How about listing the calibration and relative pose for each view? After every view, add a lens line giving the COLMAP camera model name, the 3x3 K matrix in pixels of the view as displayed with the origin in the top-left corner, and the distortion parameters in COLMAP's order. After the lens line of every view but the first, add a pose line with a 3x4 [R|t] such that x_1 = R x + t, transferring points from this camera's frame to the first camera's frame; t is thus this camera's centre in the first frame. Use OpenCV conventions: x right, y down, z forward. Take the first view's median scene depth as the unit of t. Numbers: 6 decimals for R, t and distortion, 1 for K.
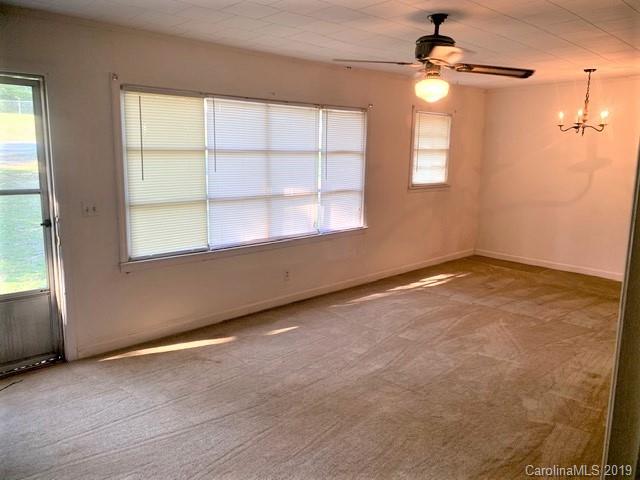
lens RADIAL K [[487.7, 0, 317.8], [0, 487.7, 239.6], [0, 0, 1]] dist [0.011921, -0.001926]
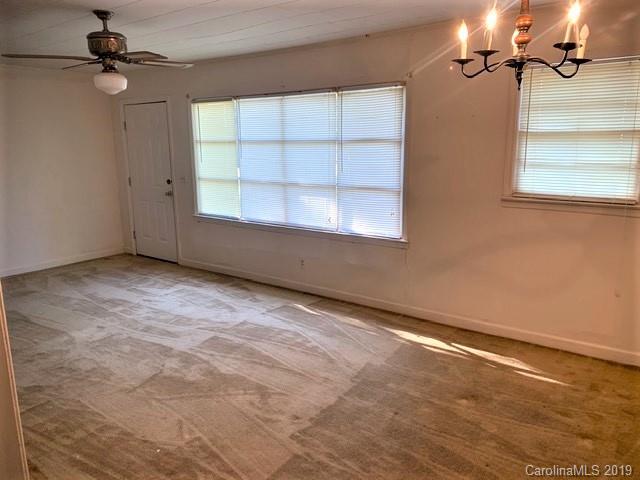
lens RADIAL K [[487.7, 0, 318.1], [0, 487.7, 239.8], [0, 0, 1]] dist [0.011921, -0.001926]
pose [[0.187749, 0.182192, -0.965172, 0.933784], [-0.164347, 0.974620, 0.152006, -0.137600], [0.968370, 0.130084, 0.212927, 0.828702]]
